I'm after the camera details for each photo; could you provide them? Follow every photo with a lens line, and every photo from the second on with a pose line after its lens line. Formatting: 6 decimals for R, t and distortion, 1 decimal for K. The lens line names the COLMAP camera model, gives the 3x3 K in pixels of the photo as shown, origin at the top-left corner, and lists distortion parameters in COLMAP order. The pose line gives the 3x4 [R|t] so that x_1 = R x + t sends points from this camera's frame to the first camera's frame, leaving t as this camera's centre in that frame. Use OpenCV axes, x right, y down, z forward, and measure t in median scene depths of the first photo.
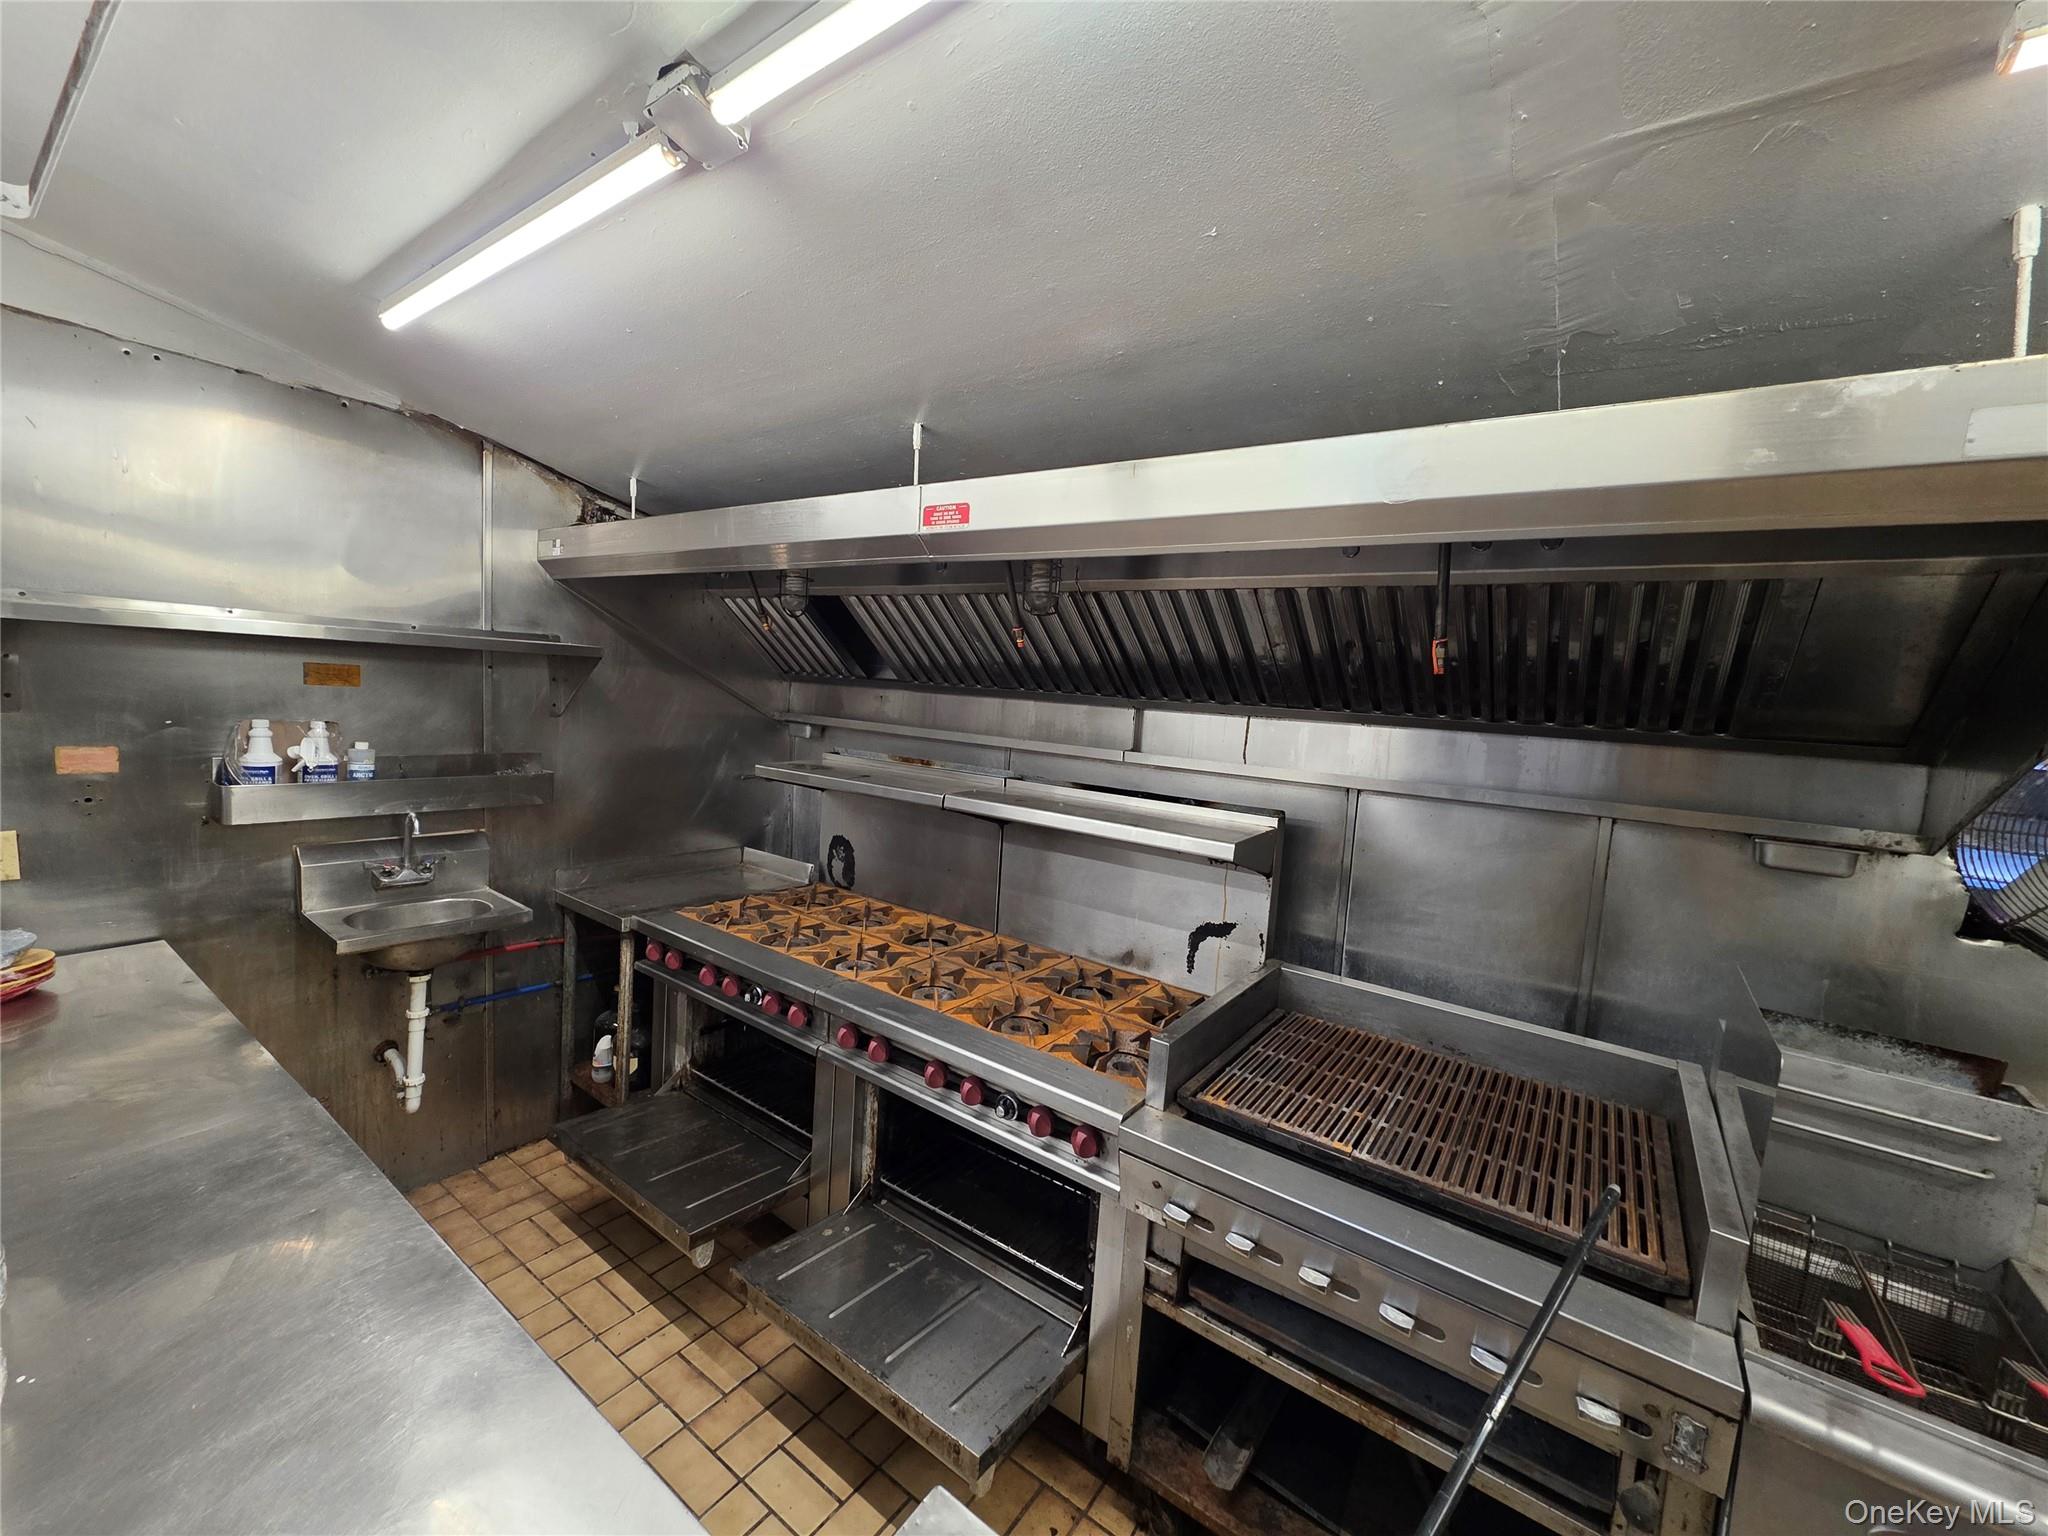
lens RADIAL K [[807.4, 0, 1024.0], [0, 807.4, 768.0], [0, 0, 1]] dist [-0.000881, 0.000661]
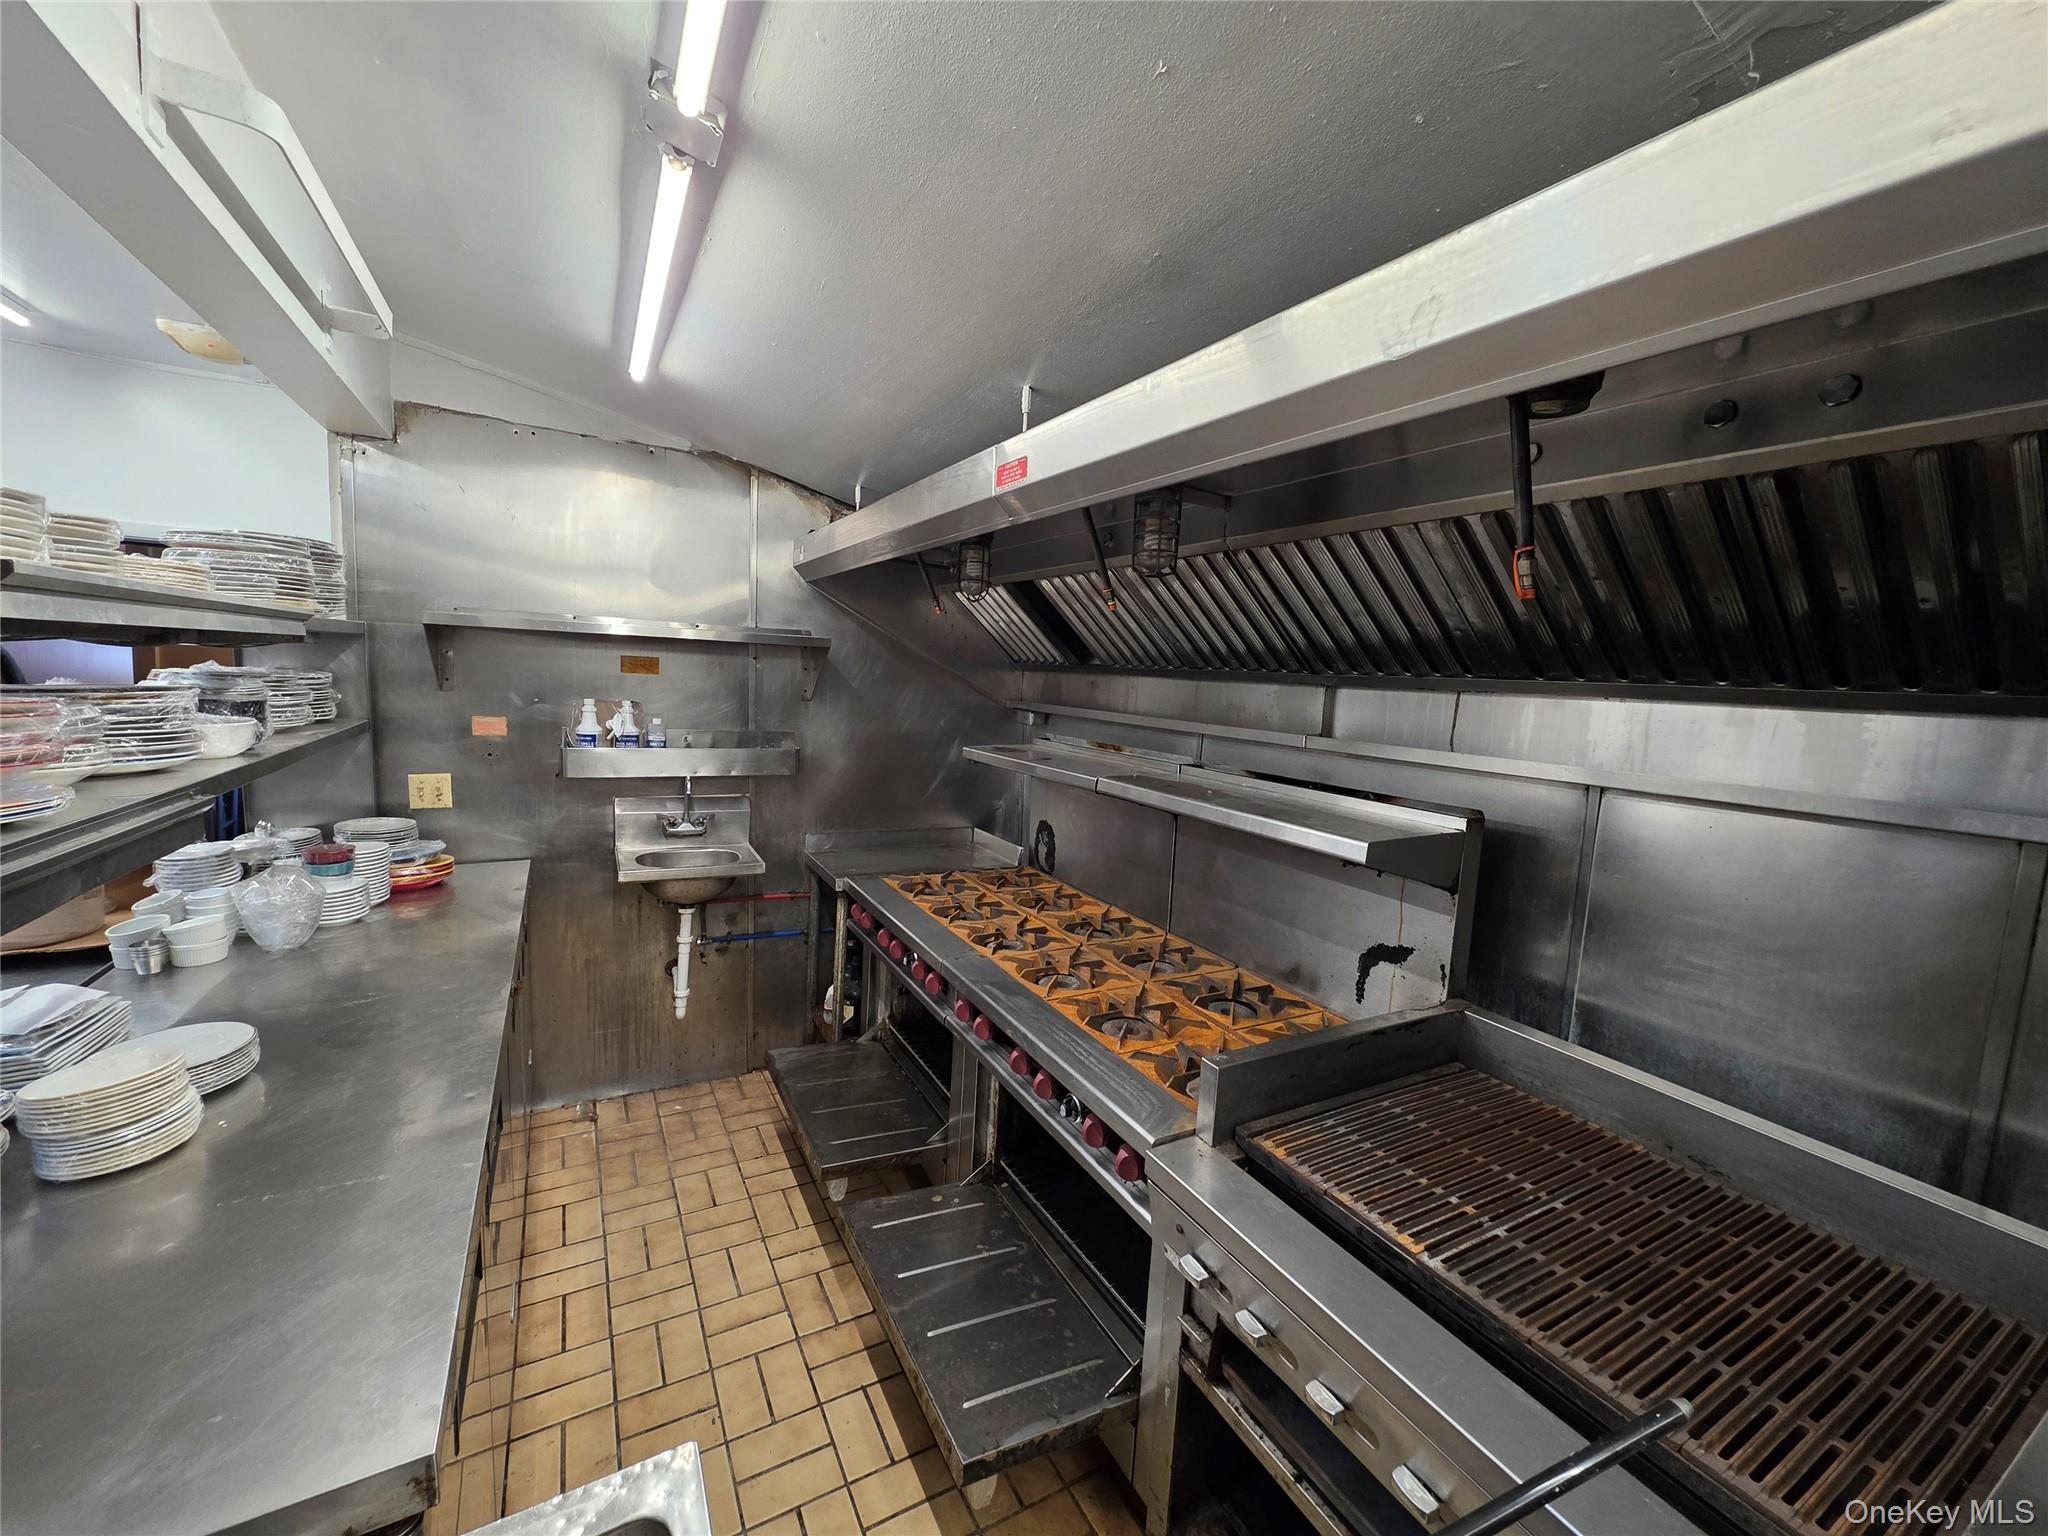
lens RADIAL K [[807.4, 0, 1024.0], [0, 807.4, 768.0], [0, 0, 1]] dist [-0.000881, 0.000661]
pose [[0.904889, 0.031560, -0.424477, 0.239977], [-0.034545, 0.999403, 0.000665, 0.025592], [0.424244, 0.014062, 0.905439, 0.104941]]
